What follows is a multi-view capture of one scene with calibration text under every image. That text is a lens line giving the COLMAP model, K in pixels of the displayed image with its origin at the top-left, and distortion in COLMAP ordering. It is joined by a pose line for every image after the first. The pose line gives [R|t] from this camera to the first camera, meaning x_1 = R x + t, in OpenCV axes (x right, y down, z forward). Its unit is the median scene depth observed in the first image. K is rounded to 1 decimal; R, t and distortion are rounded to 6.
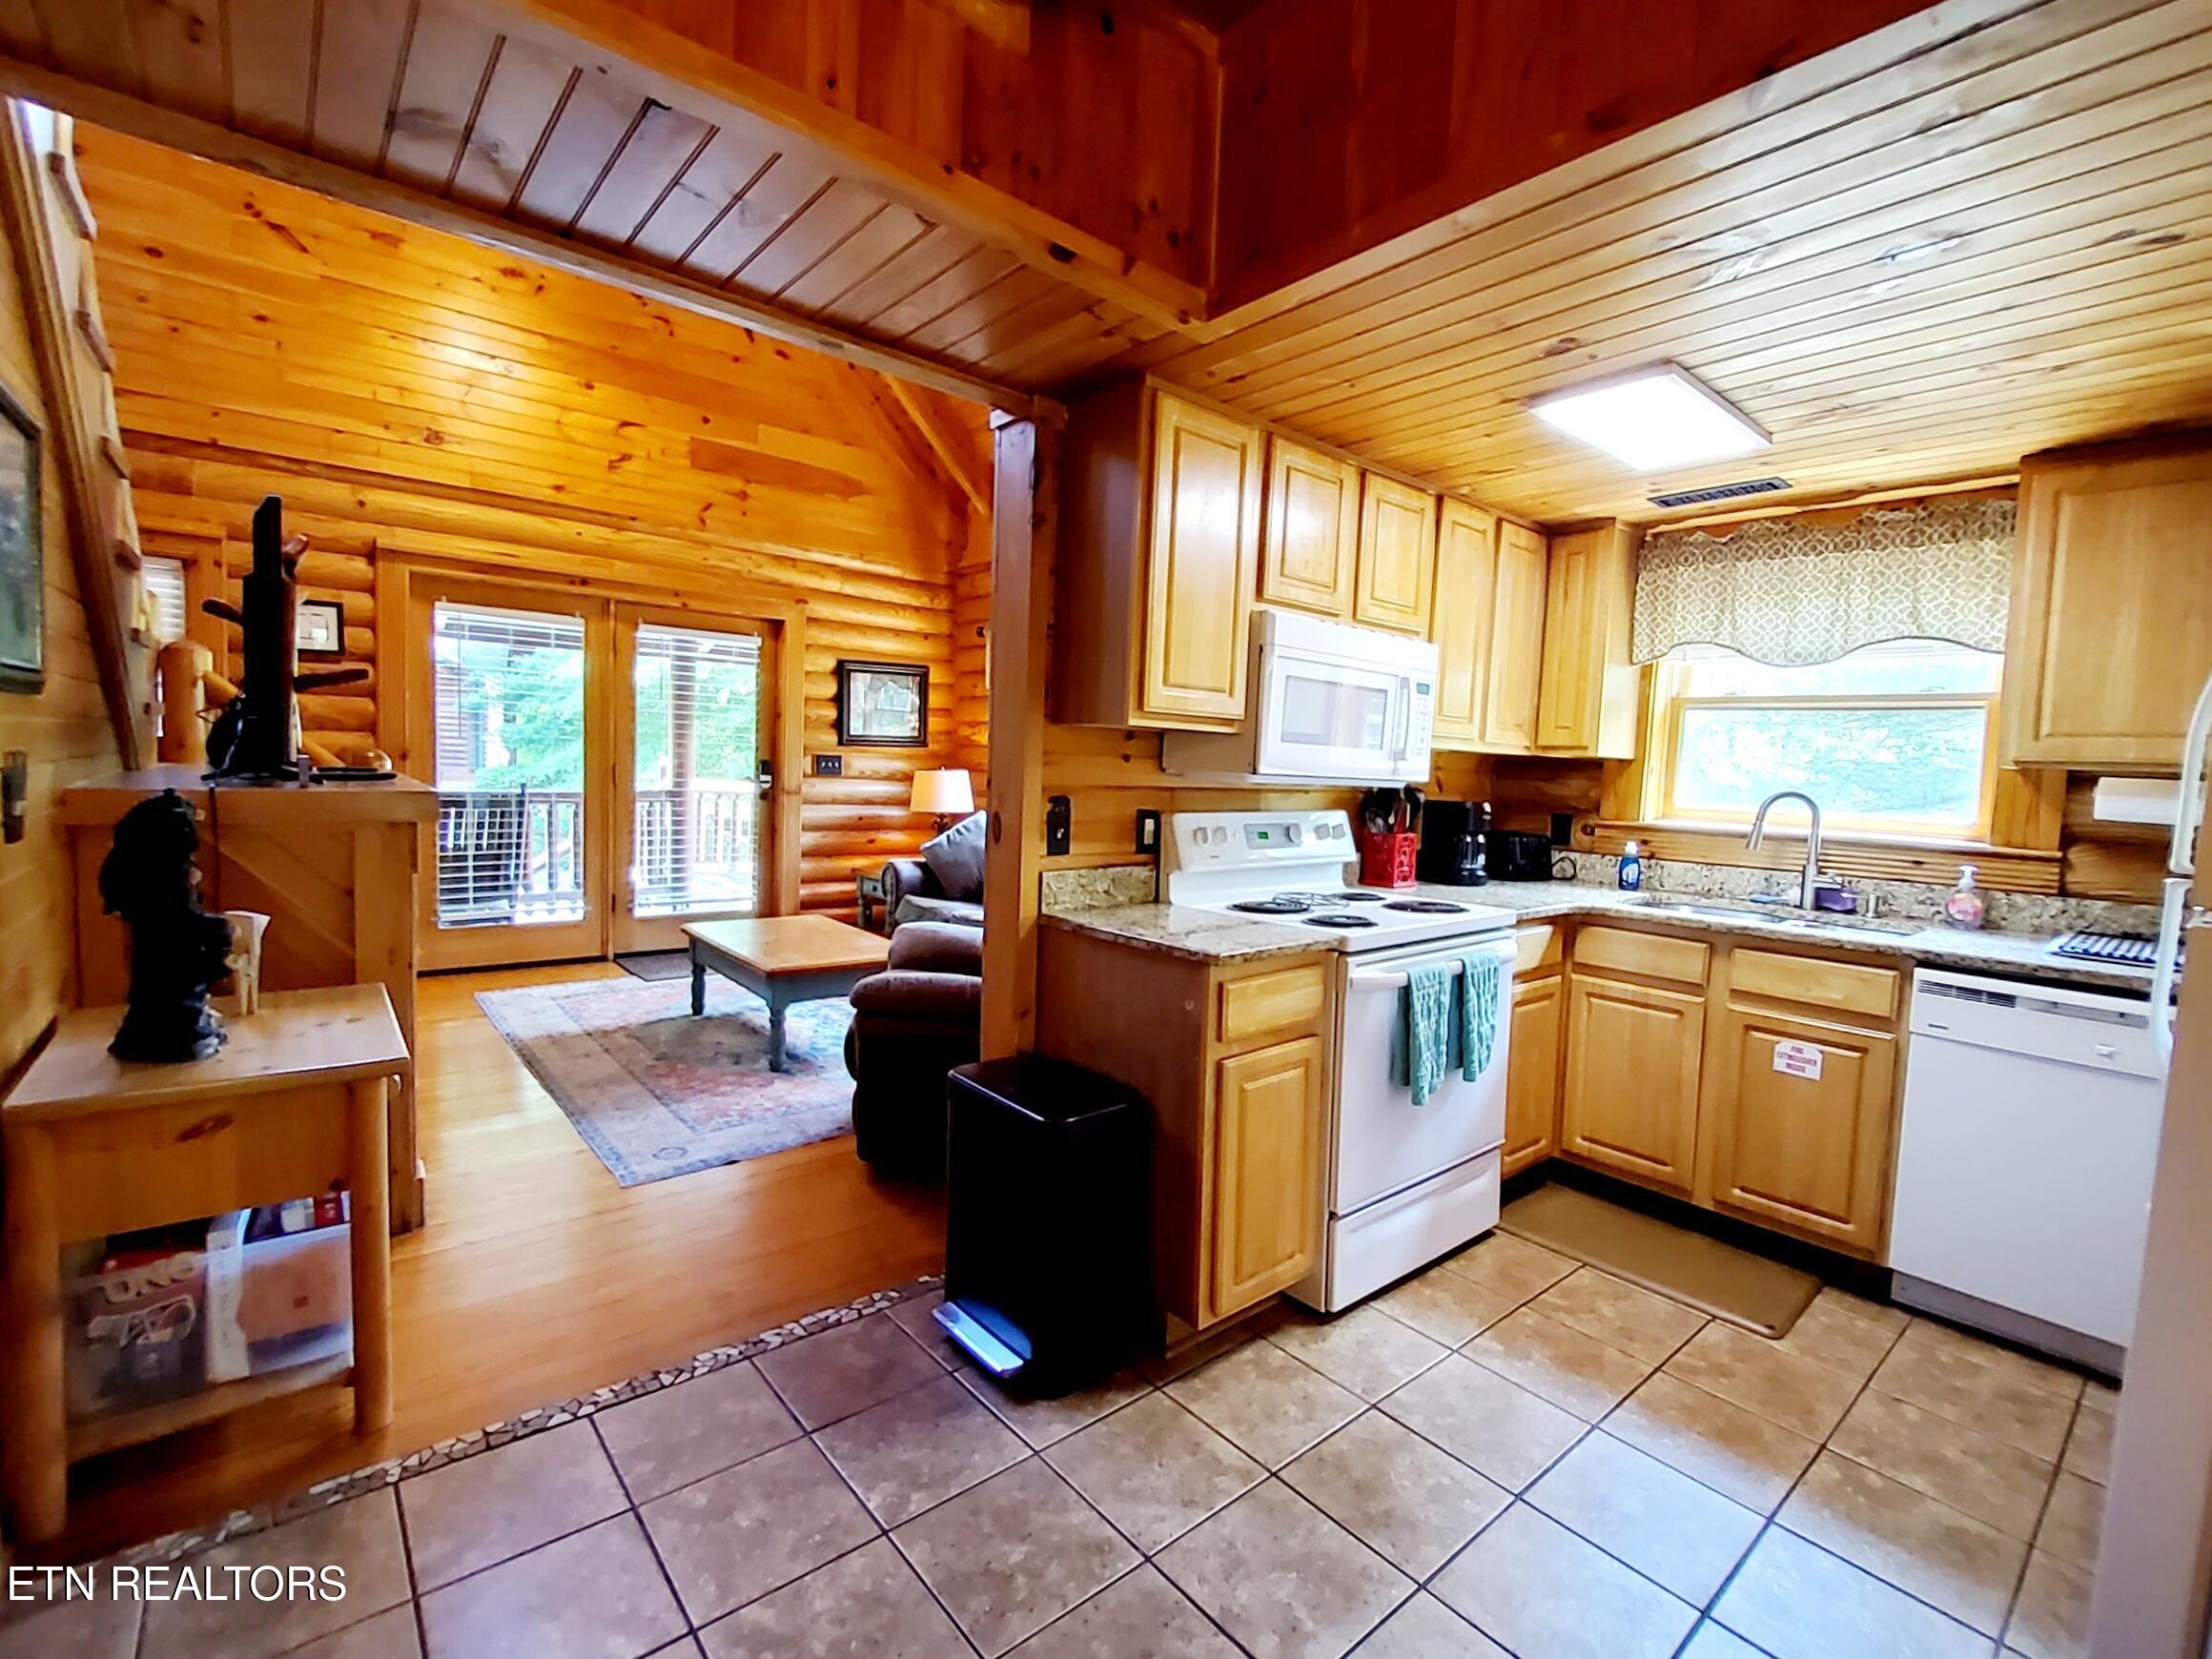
lens RADIAL K [[958.3, 0, 1132.3], [0, 958.3, 838.9], [0, 0, 1]] dist [-0.014734, -0.007169]
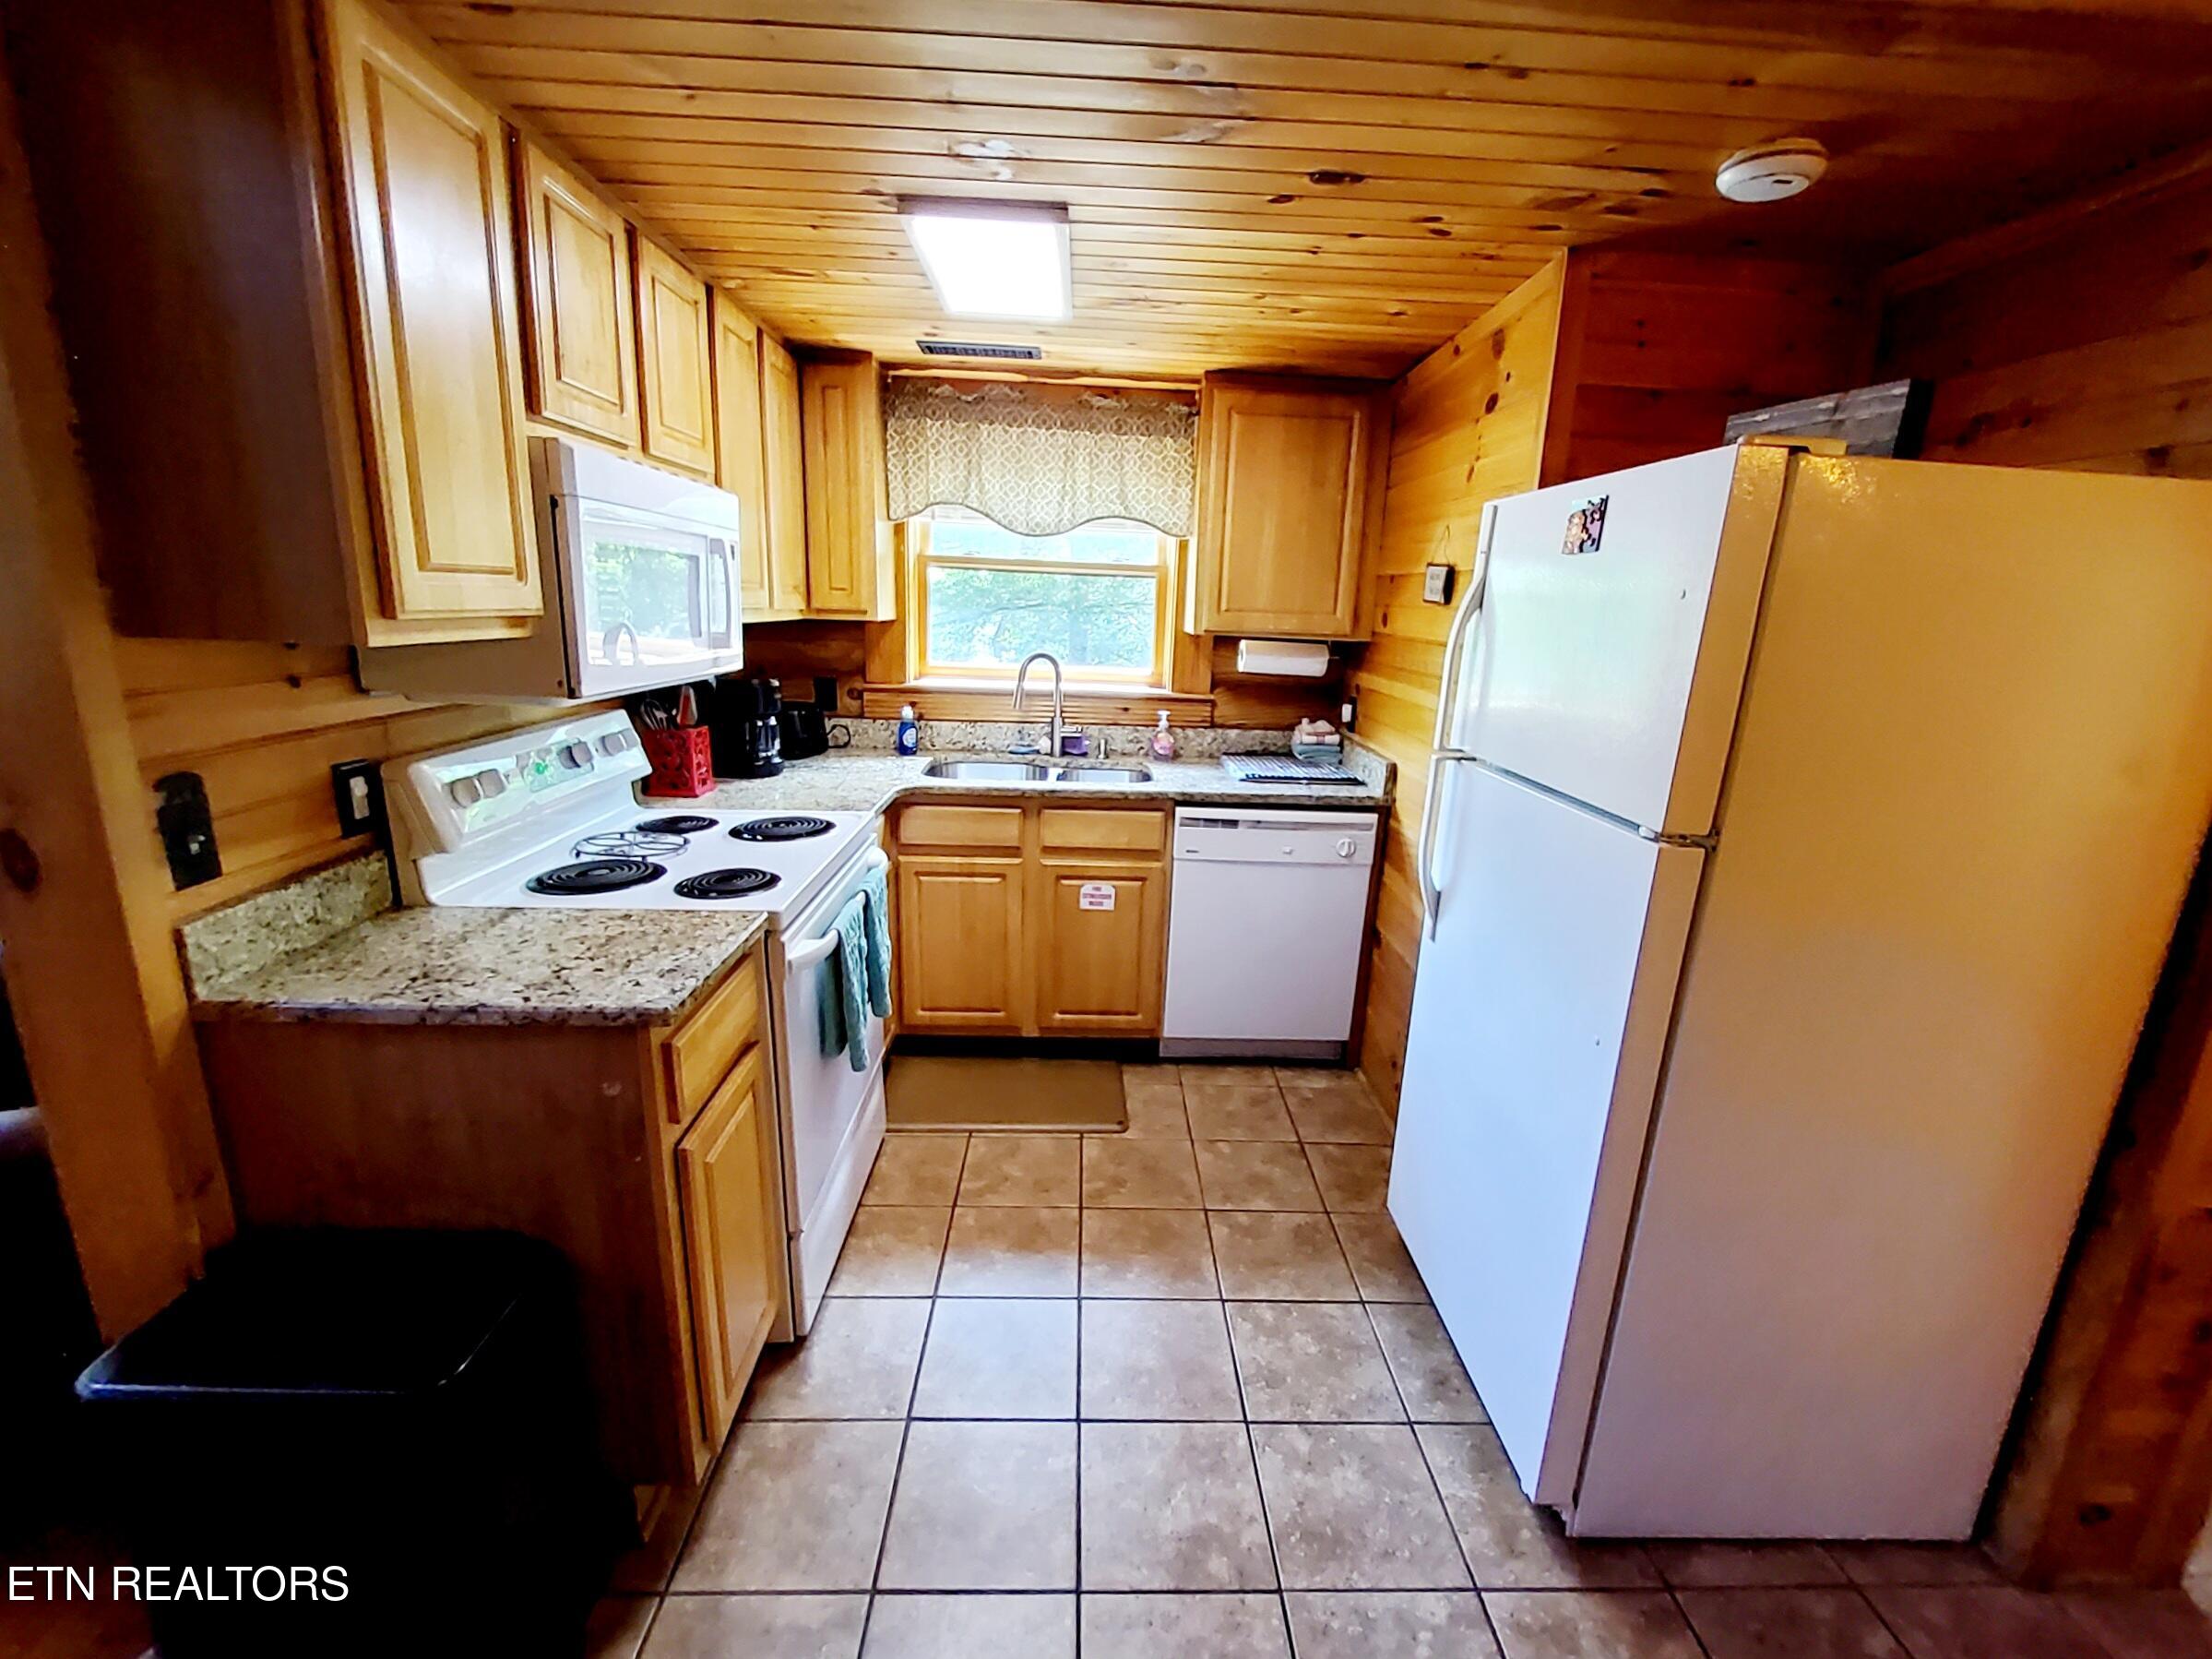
lens RADIAL K [[929.0, 0, 1120.1], [0, 929.0, 831.4], [0, 0, 1]] dist [0.001767, -0.013015]
pose [[0.621058, -0.198763, 0.758143, -0.129063], [0.045326, 0.974799, 0.218434, -0.091045], [-0.782453, -0.101296, 0.614415, 0.271973]]
